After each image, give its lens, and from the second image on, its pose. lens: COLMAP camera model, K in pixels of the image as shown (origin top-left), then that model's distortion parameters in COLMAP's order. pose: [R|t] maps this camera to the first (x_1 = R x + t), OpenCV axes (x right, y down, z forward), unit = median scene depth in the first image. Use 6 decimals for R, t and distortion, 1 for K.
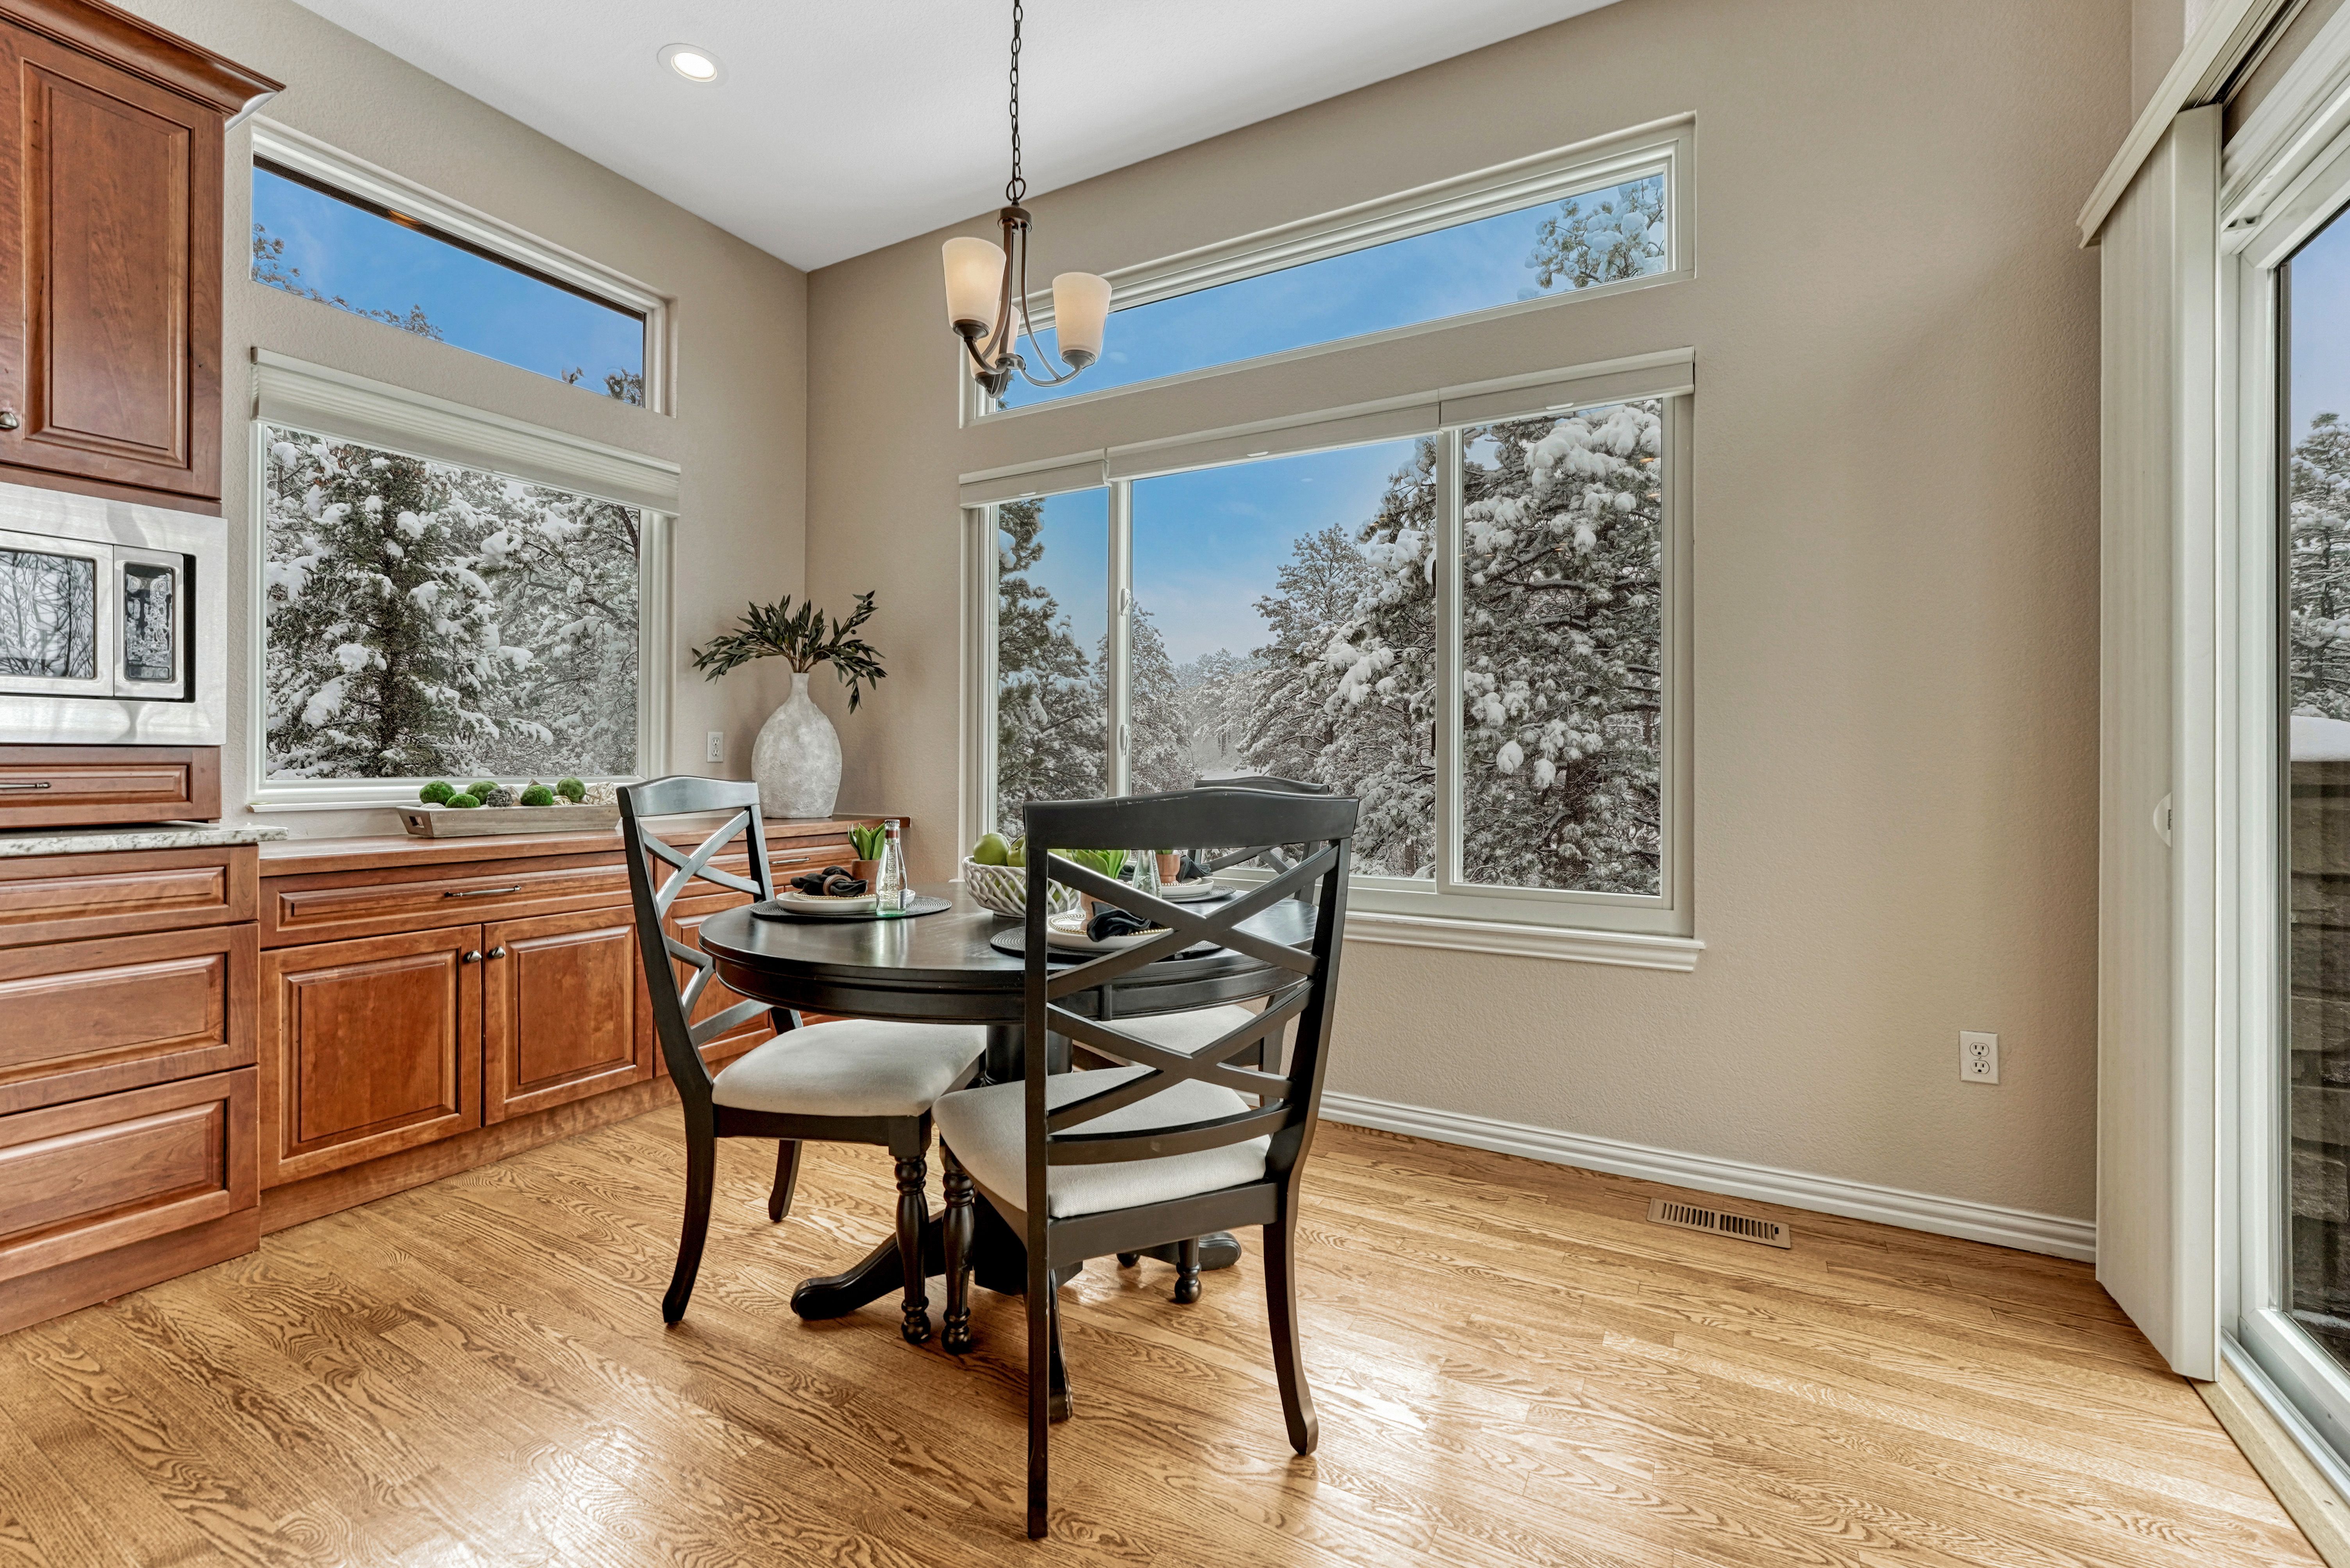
lens RADIAL K [[998.1, 0, 1175.1], [0, 998.1, 753.1], [0, 0, 1]] dist [-0.002430, 0.000004]
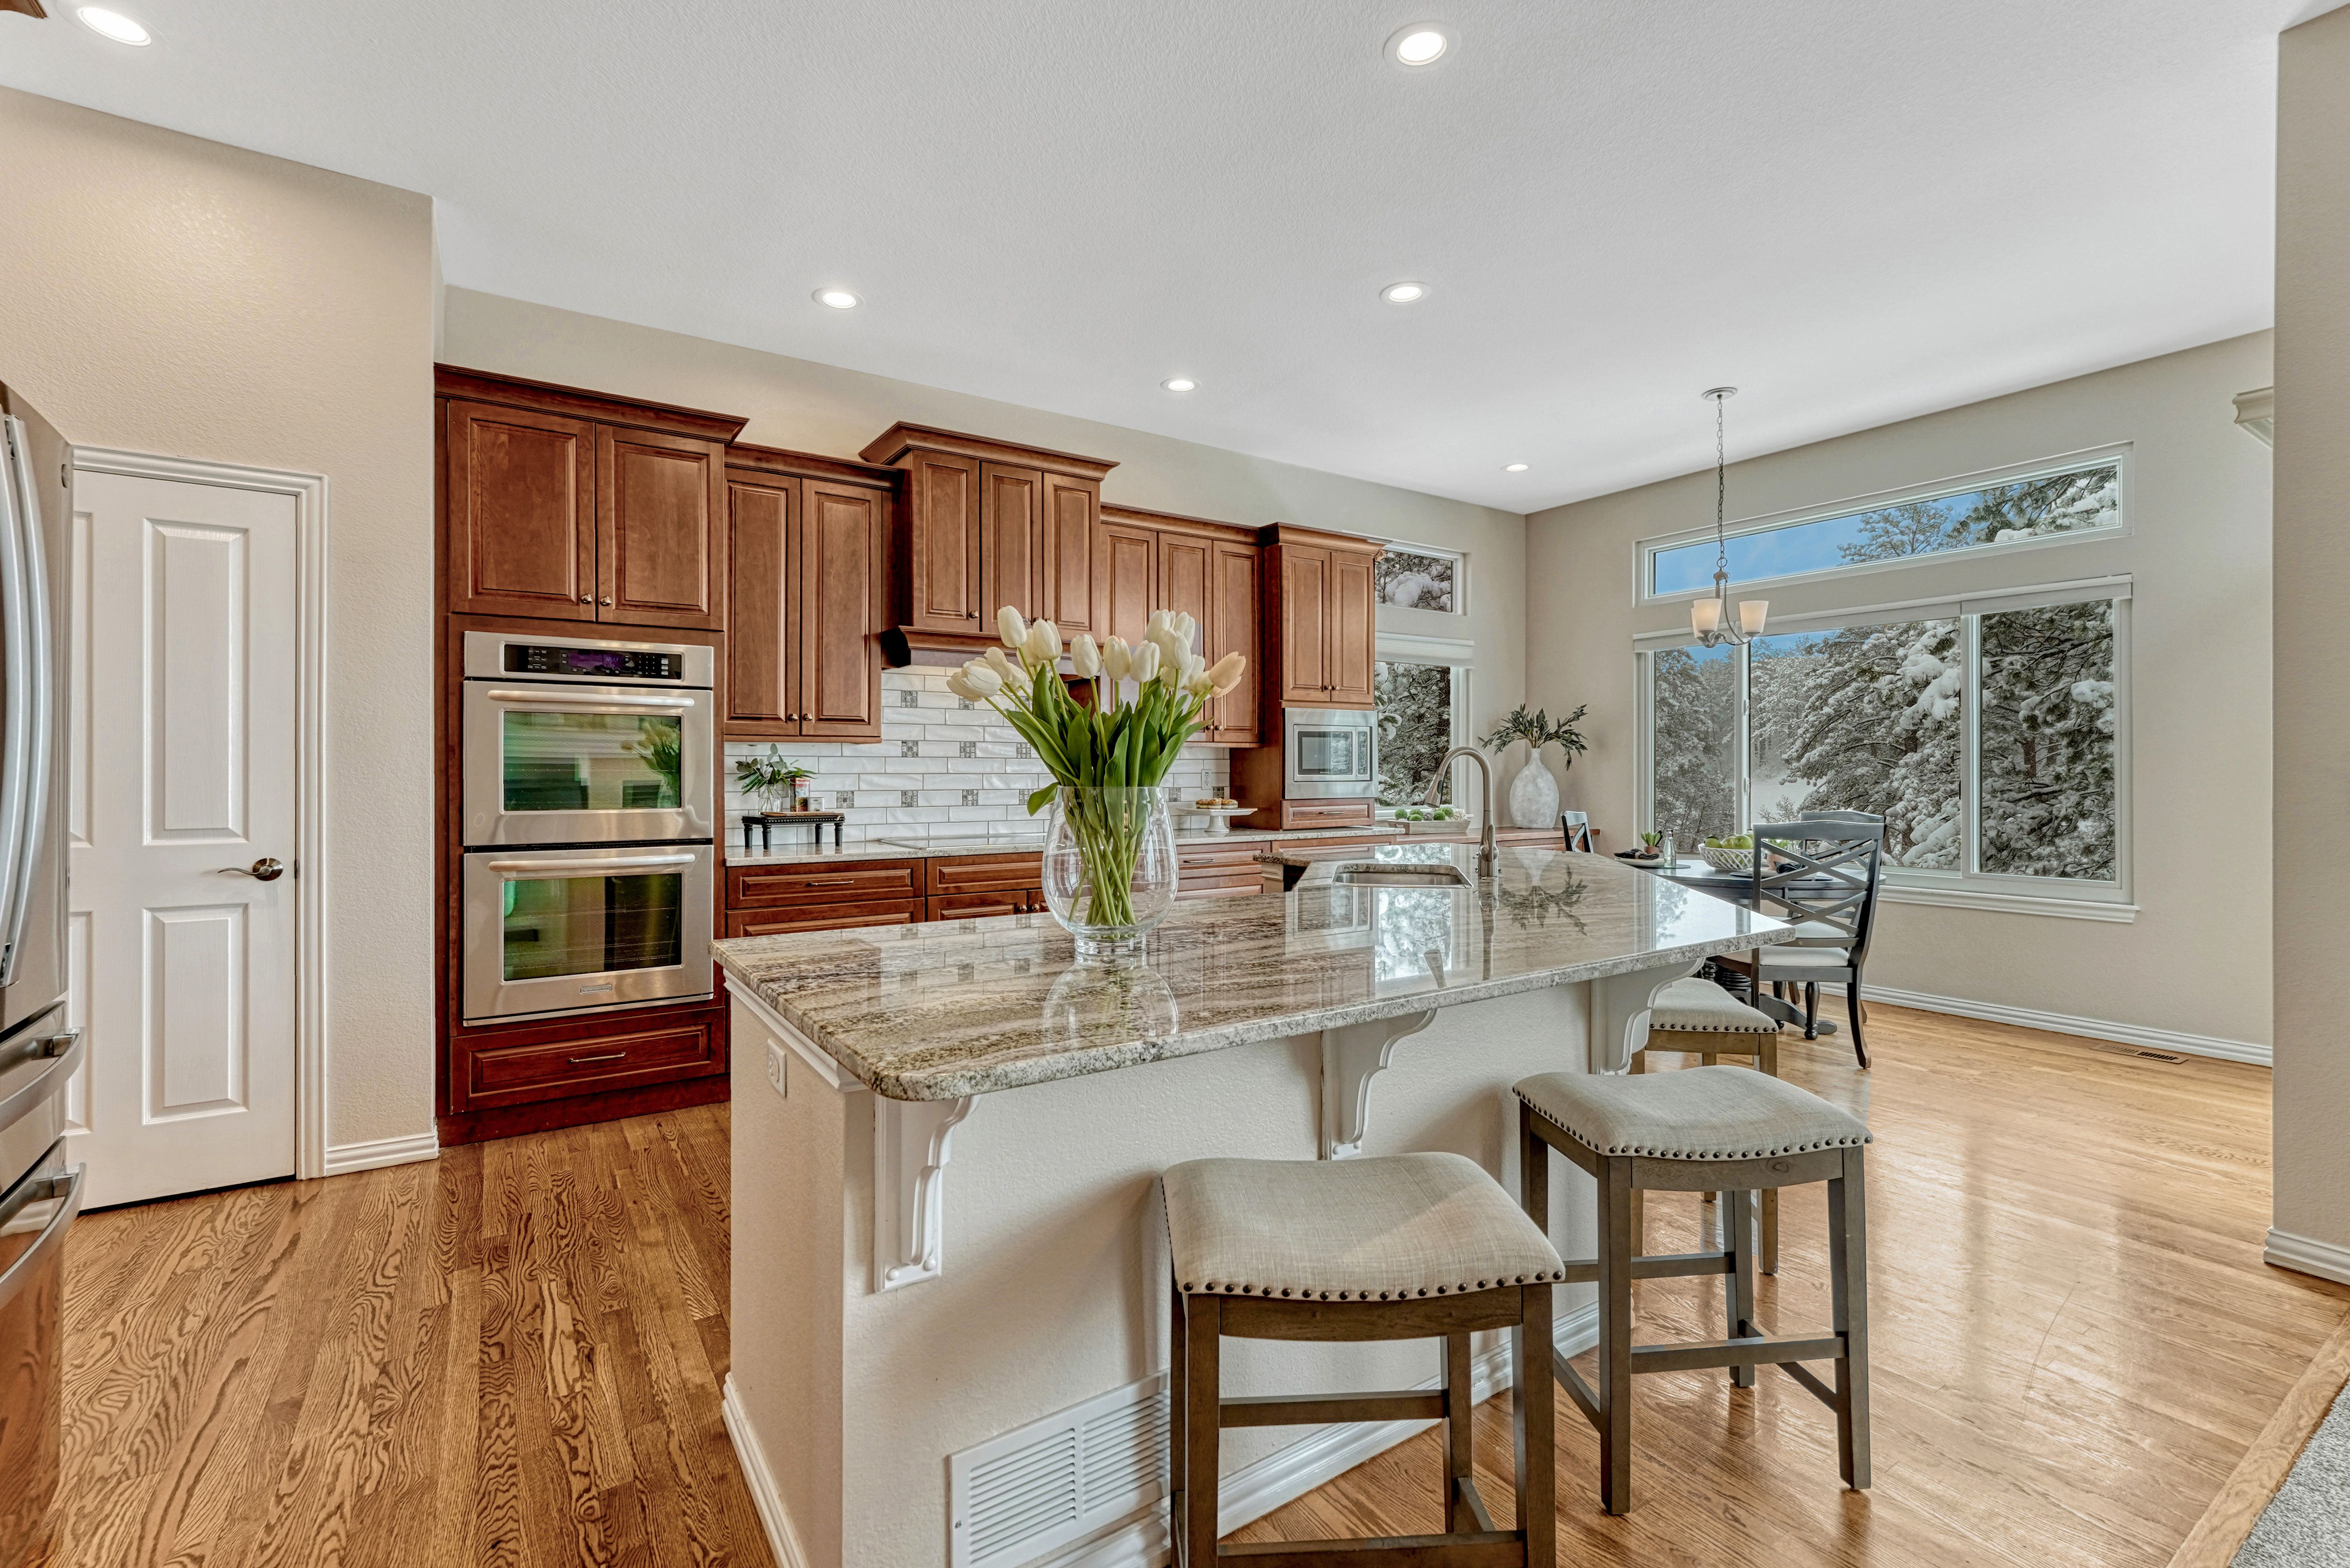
lens RADIAL K [[1022.0, 0, 1155.0], [0, 1022.0, 769.2], [0, 0, 1]] dist [-0.000869, -0.000349]
pose [[0.883955, -0.007230, -0.467515, -0.027878], [0.009825, 0.999947, 0.003113, -0.012721], [0.467468, -0.007345, 0.883979, -0.226059]]
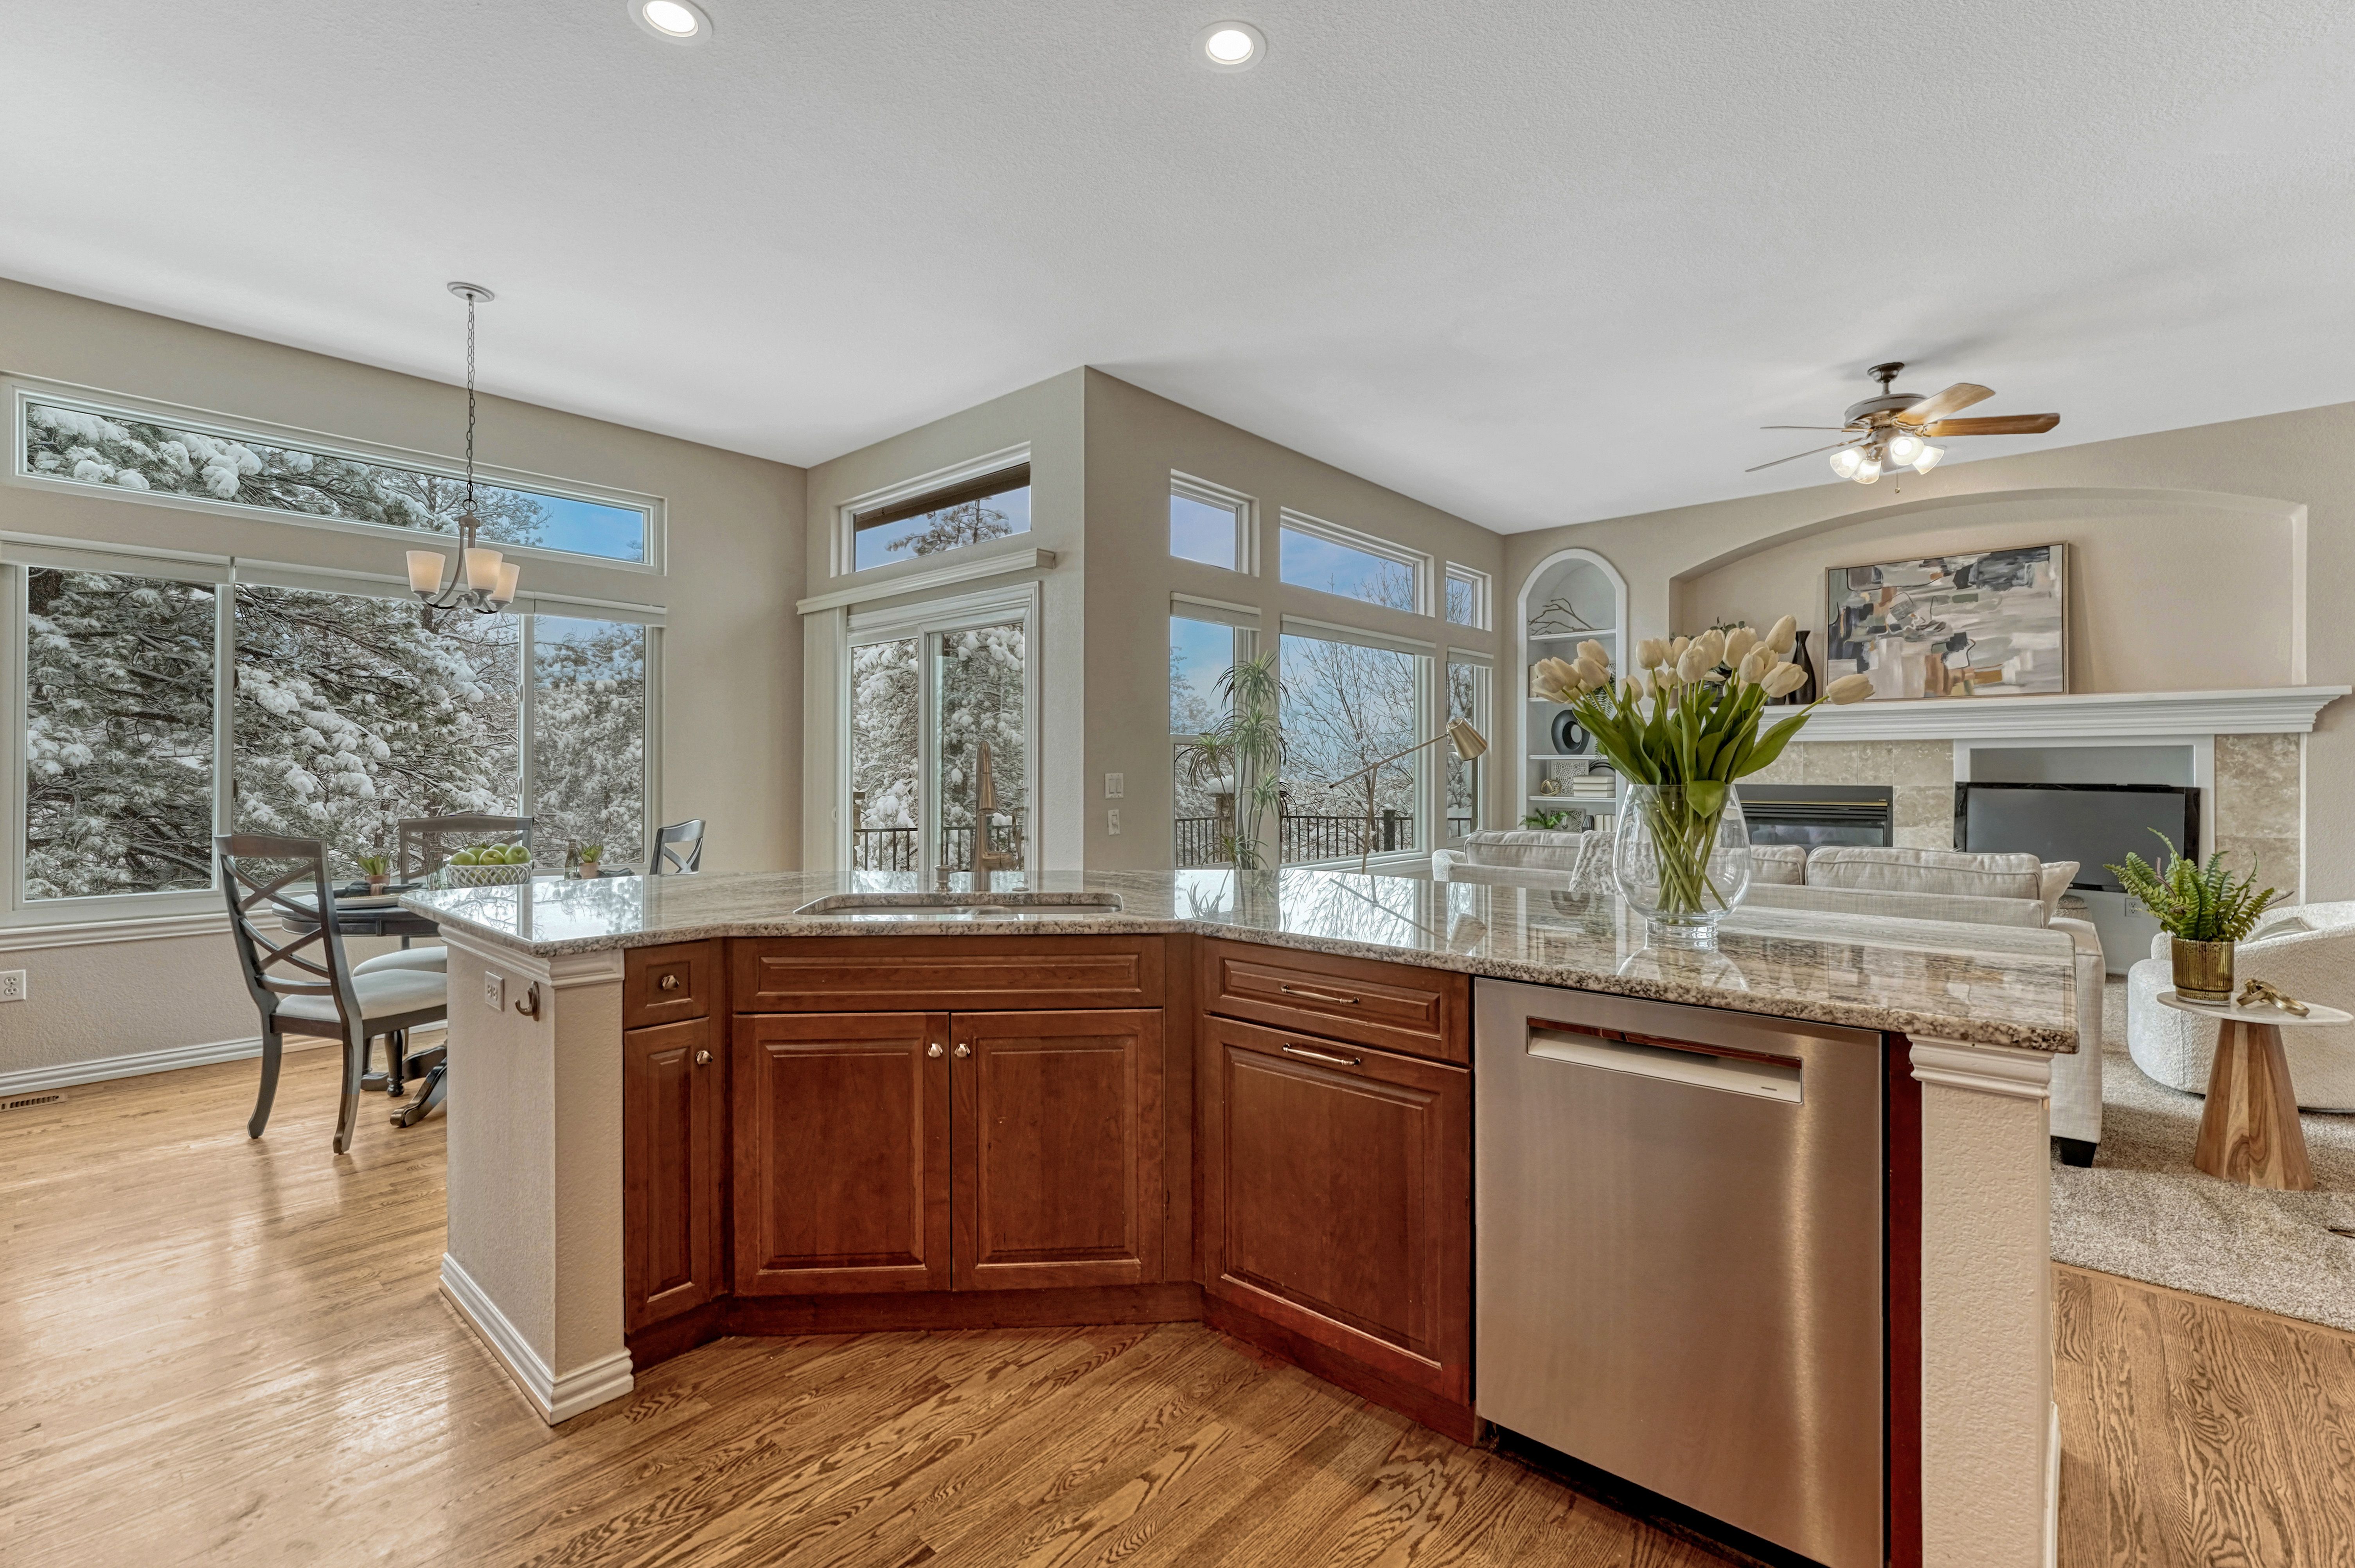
lens RADIAL K [[1021.4, 0, 1181.8], [0, 1021.4, 761.5], [0, 0, 1]] dist [-0.009910, 0.001163]
pose [[0.208872, 0.002134, 0.977941, -0.223184], [-0.009067, 0.999959, -0.000245, -0.012588], [-0.977901, -0.008816, 0.208883, -0.090722]]
